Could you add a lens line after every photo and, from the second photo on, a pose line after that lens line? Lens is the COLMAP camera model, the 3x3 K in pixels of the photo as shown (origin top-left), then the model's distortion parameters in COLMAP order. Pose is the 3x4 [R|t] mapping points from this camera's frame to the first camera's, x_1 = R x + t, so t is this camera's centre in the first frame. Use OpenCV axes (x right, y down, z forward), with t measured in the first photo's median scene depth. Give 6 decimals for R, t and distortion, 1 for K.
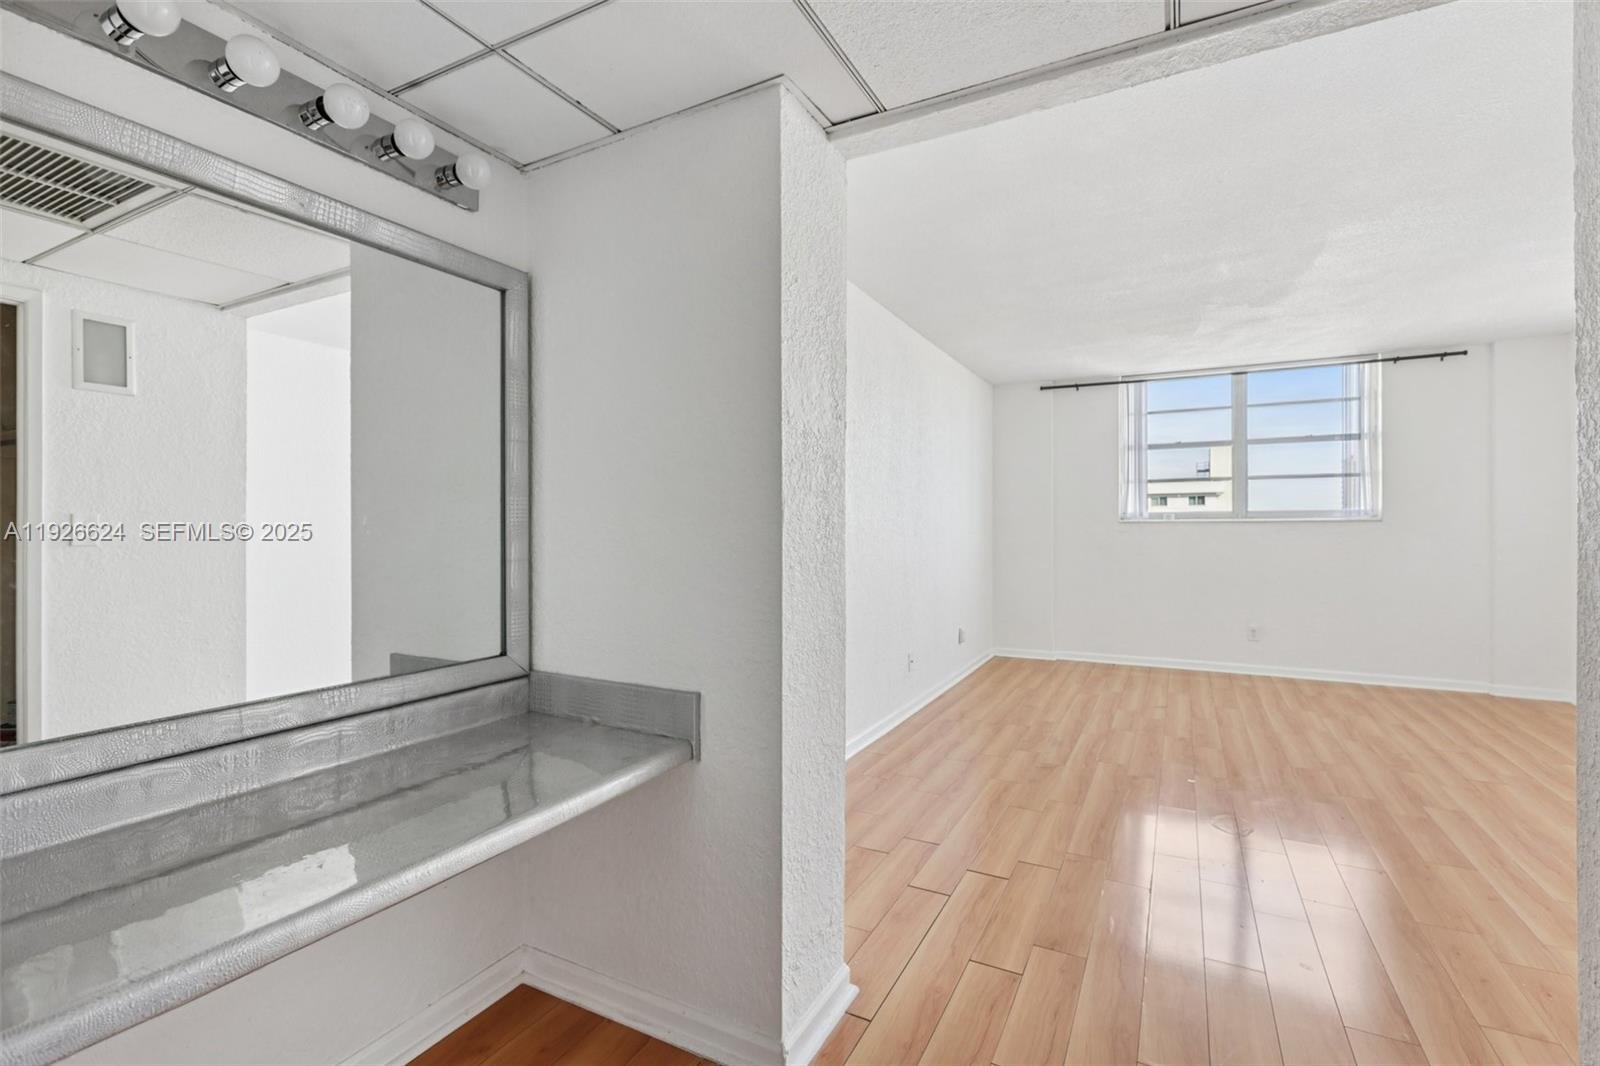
lens RADIAL K [[719.6, 0, 787.3], [0, 719.6, 531.6], [0, 0, 1]] dist [-0.003999, 0.002618]
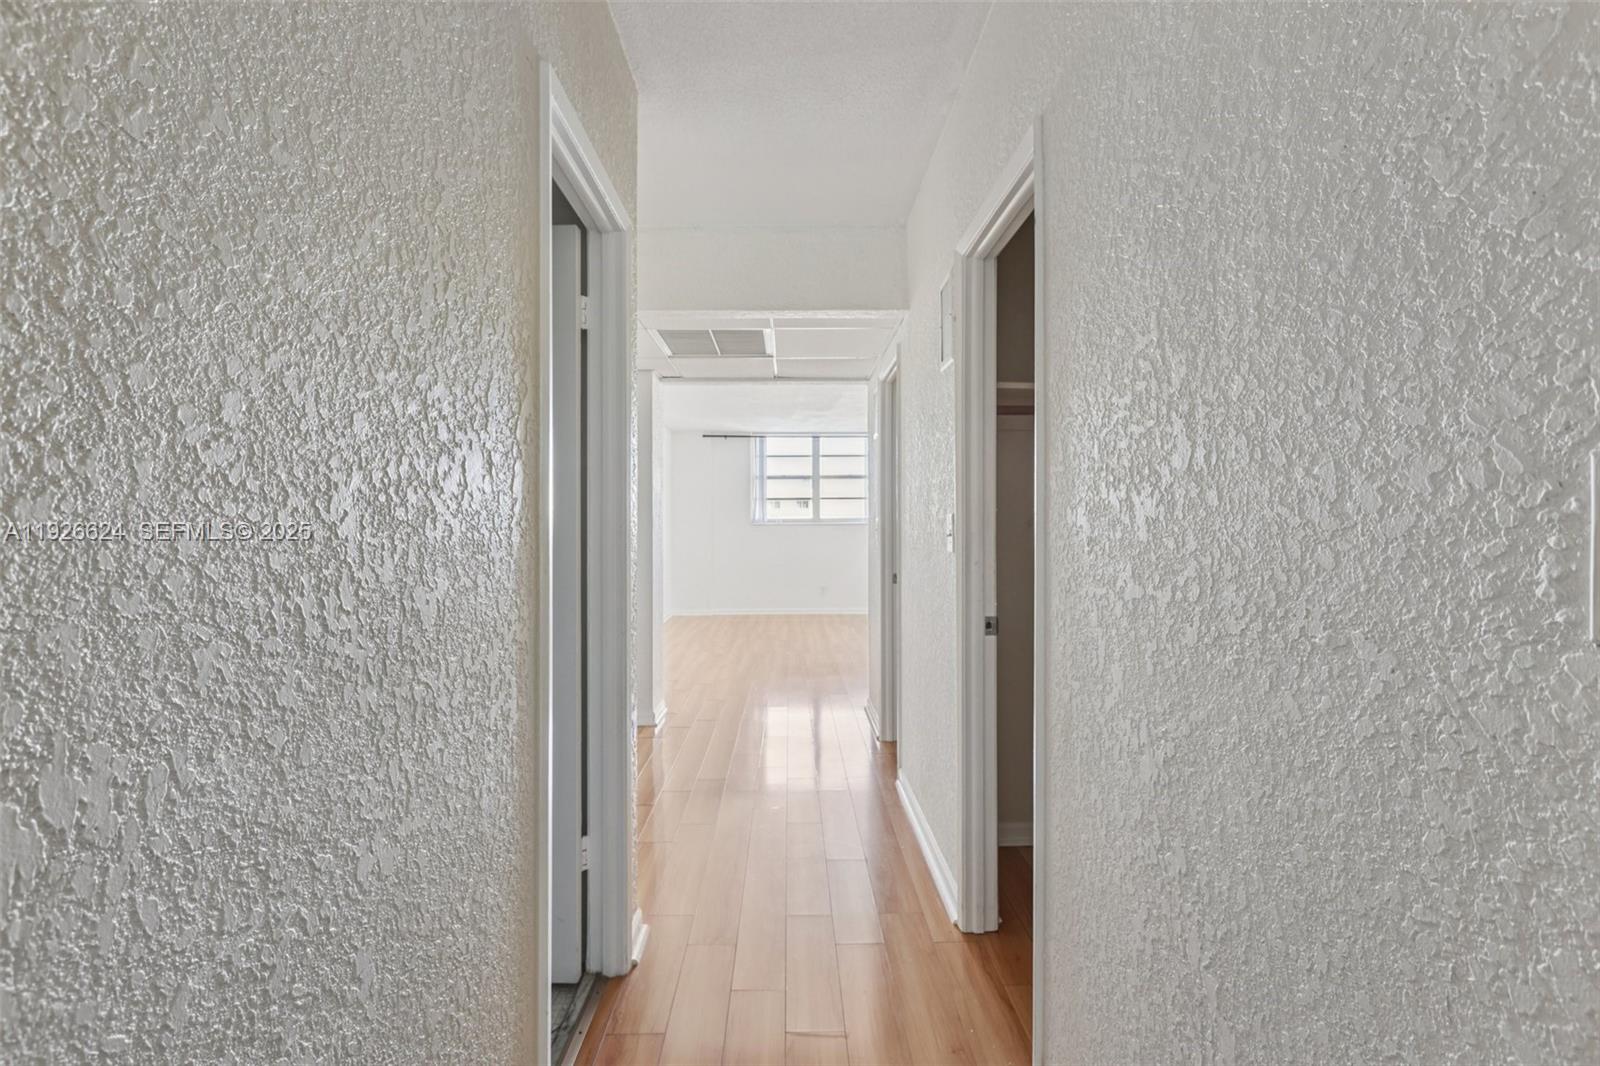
lens RADIAL K [[719.6, 0, 800.8], [0, 719.6, 541.9], [0, 0, 1]] dist [-0.003999, 0.002618]
pose [[0.878050, -0.001136, 0.478568, -0.235893], [0.002908, 0.999991, -0.002962, 0.036048], [-0.478561, 0.003992, 0.878045, -0.522634]]
